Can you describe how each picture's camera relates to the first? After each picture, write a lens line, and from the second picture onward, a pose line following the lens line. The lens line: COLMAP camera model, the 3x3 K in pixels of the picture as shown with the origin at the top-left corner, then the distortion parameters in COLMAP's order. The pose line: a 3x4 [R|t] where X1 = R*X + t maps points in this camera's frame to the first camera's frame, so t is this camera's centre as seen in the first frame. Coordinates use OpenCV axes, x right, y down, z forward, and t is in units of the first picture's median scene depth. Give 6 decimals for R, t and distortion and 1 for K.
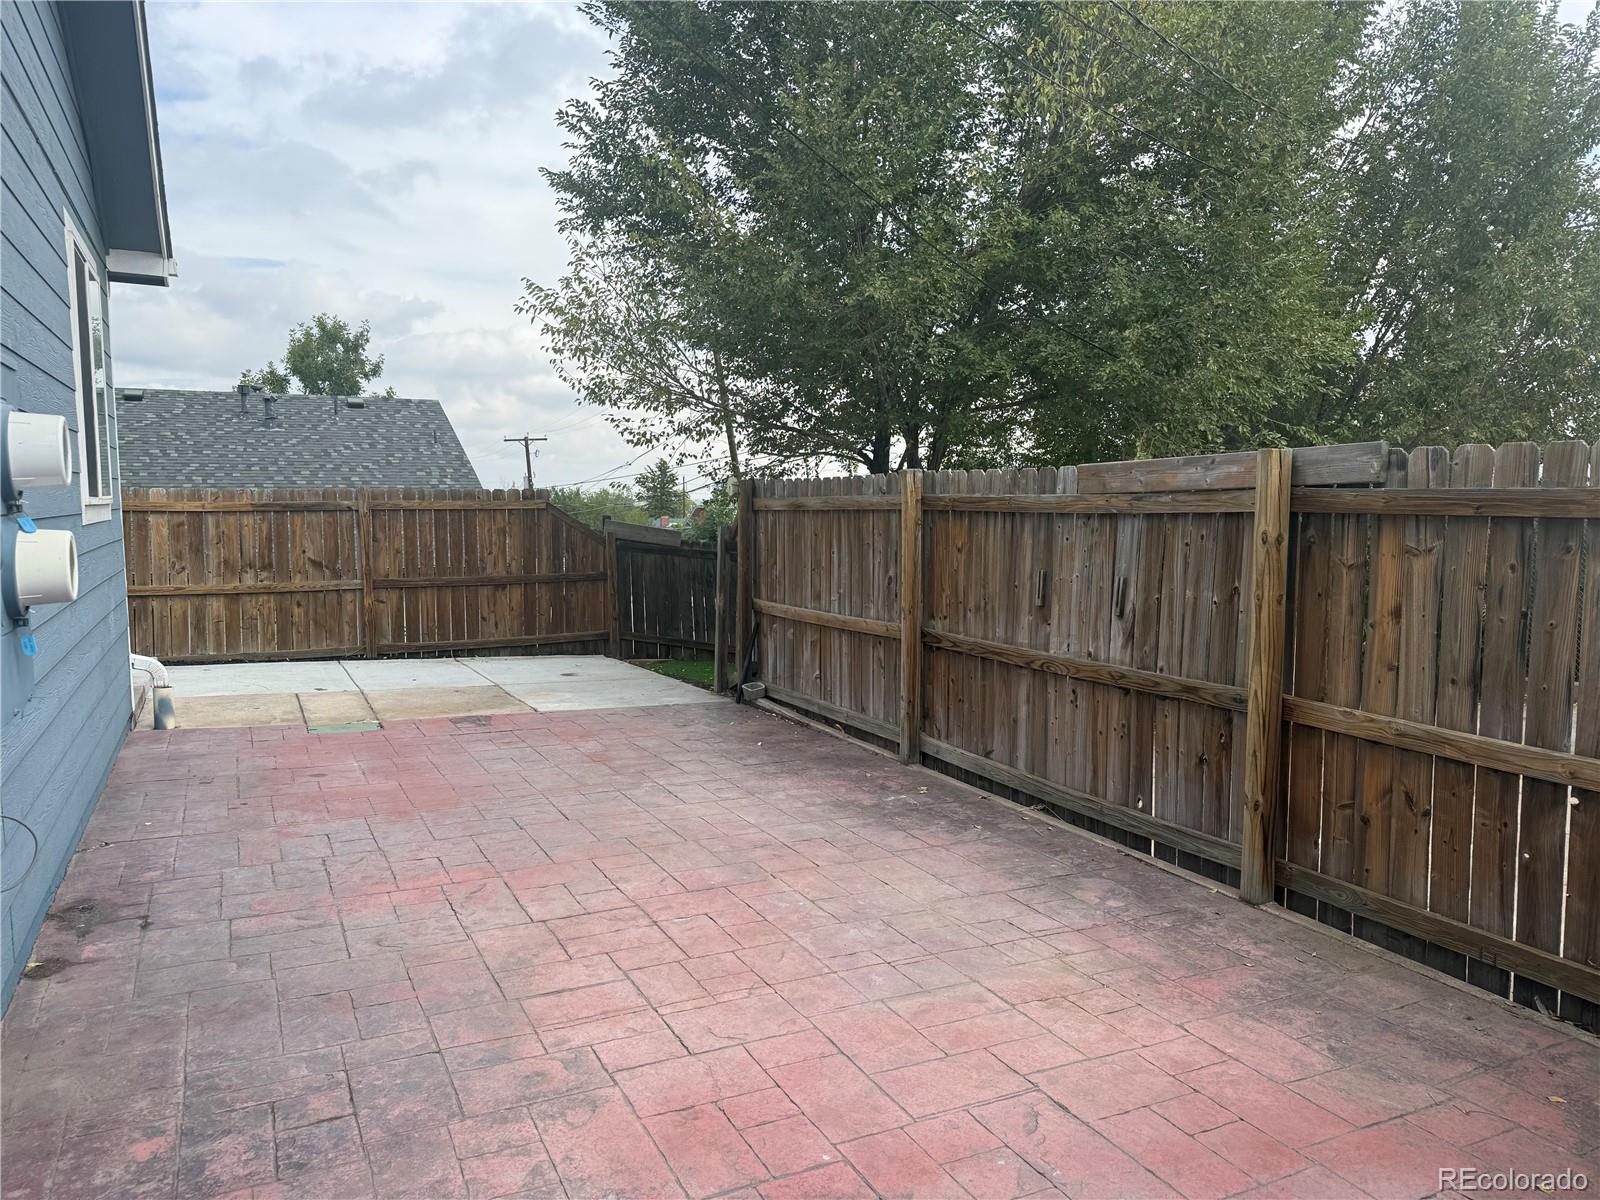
lens RADIAL K [[1112.4, 0, 800.0], [0, 1112.4, 600.0], [0, 0, 1]] dist [0.157363, -0.212630]
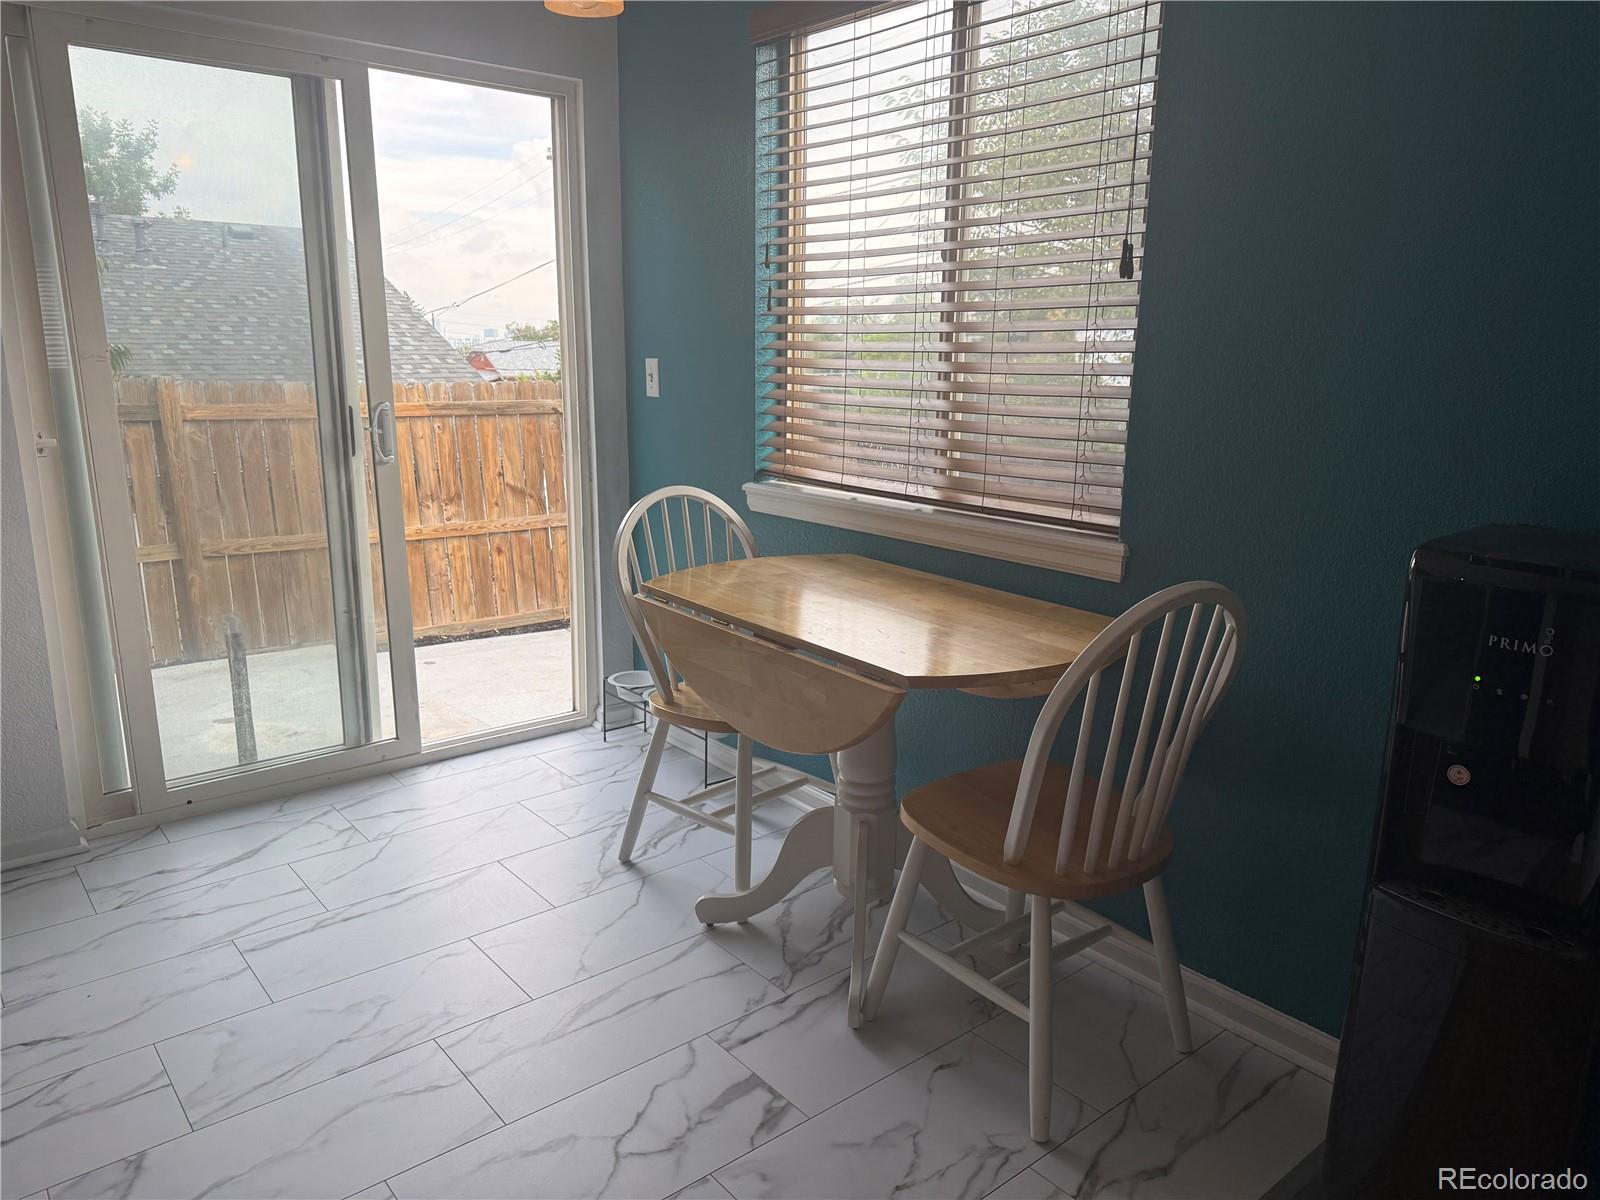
lens RADIAL K [[1123.6, 0, 794.0], [0, 1123.6, 602.6], [0, 0, 1]] dist [0.091513, -0.106025]
pose [[0.976043, -0.037831, 0.214265, -0.413625], [0.008170, 0.990446, 0.137656, -0.058719], [-0.217426, -0.132607, 0.967027, 0.284483]]
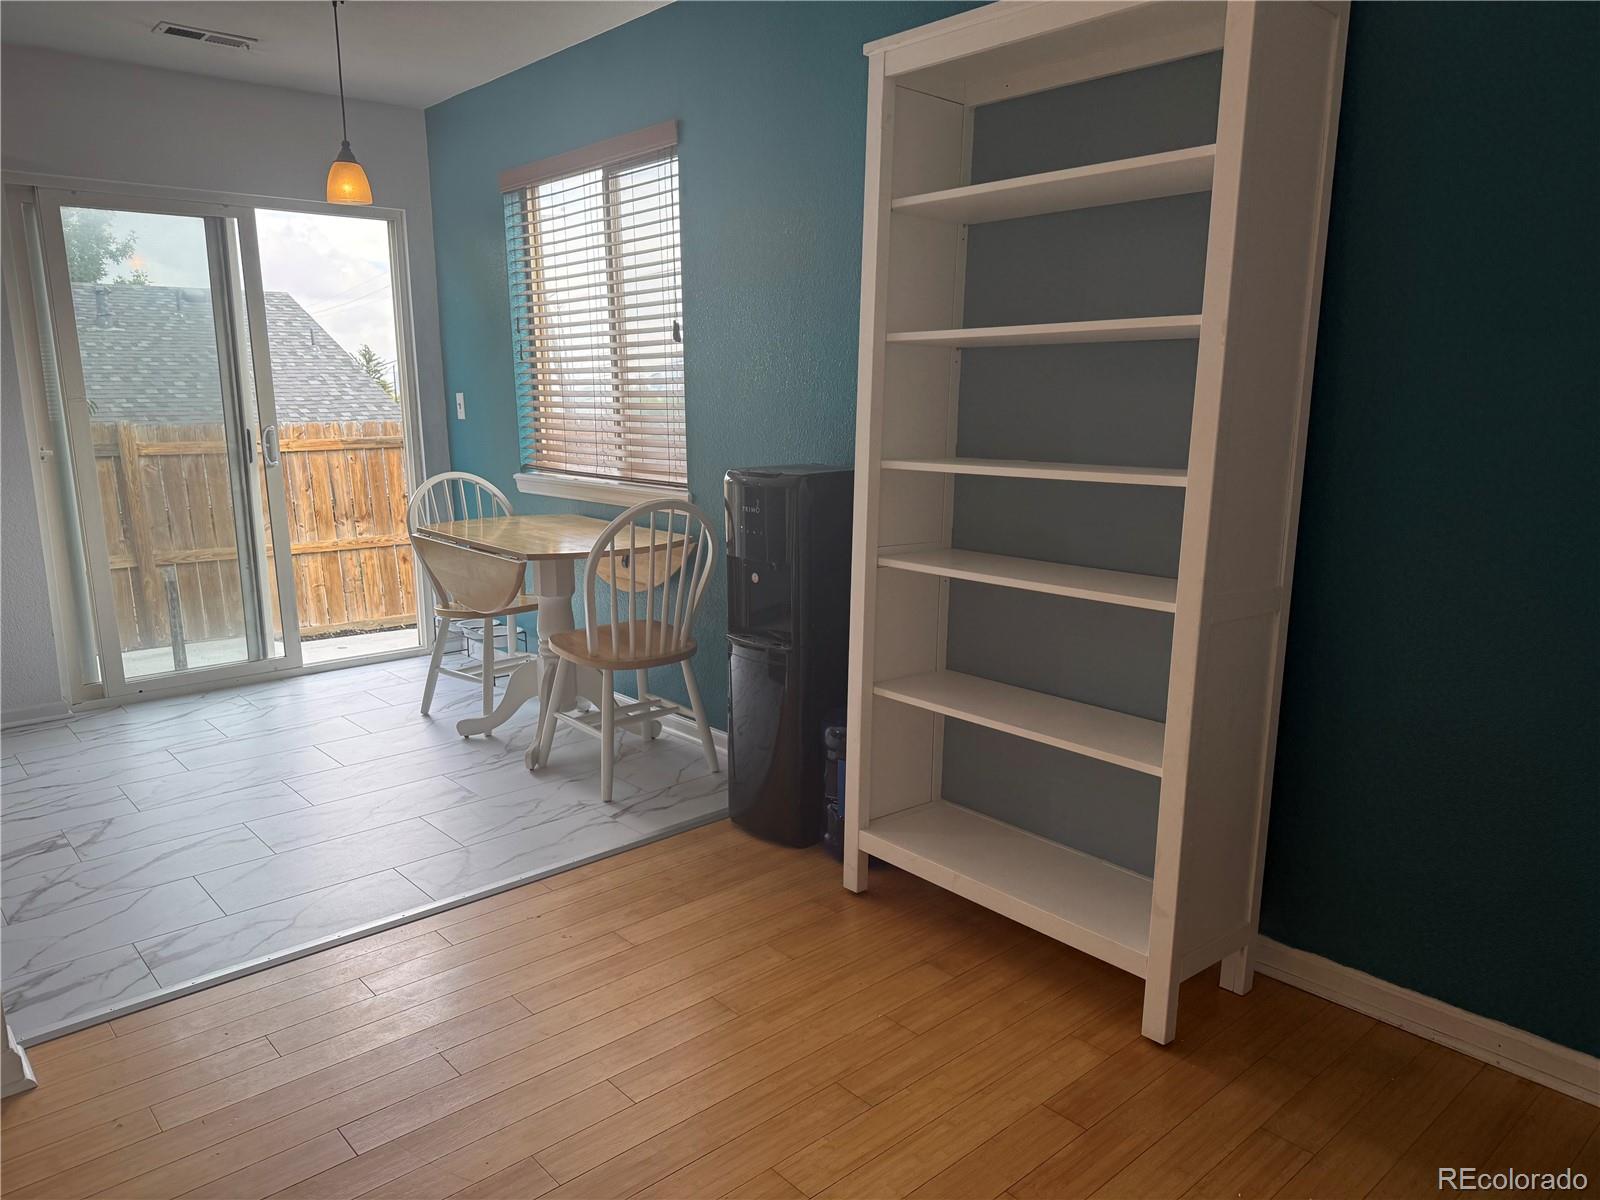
lens RADIAL K [[1129.7, 0, 785.7], [0, 1129.7, 604.6], [0, 0, 1]] dist [0.086870, -0.094626]
pose [[0.970812, -0.054529, 0.233561, -0.365464], [0.031336, 0.994302, 0.101889, -0.040263], [-0.237786, -0.091596, 0.966989, 0.113727]]
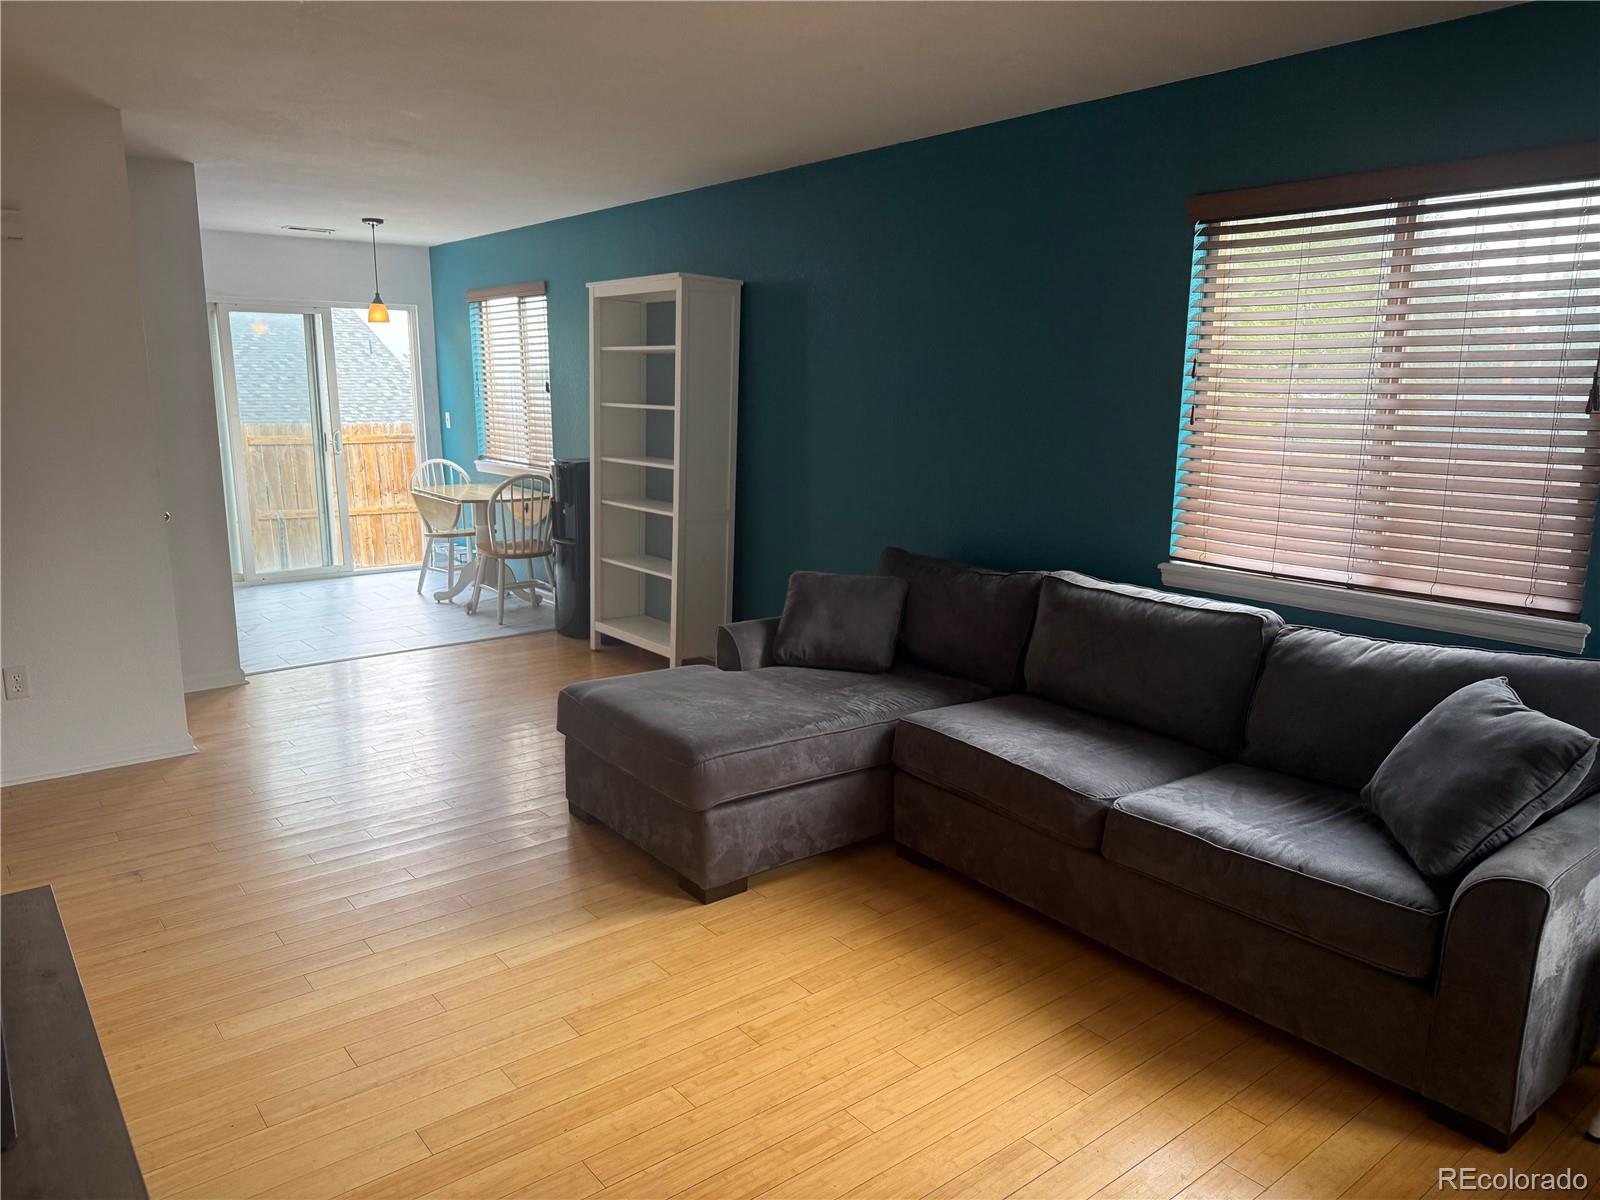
lens RADIAL K [[1129.7, 0, 785.7], [0, 1129.7, 604.6], [0, 0, 1]] dist [0.086870, -0.094626]
pose [[0.981100, -0.035867, 0.190148, -0.304972], [0.015661, 0.994166, 0.106721, -0.030968], [-0.192866, -0.101726, 0.975938, -0.232928]]
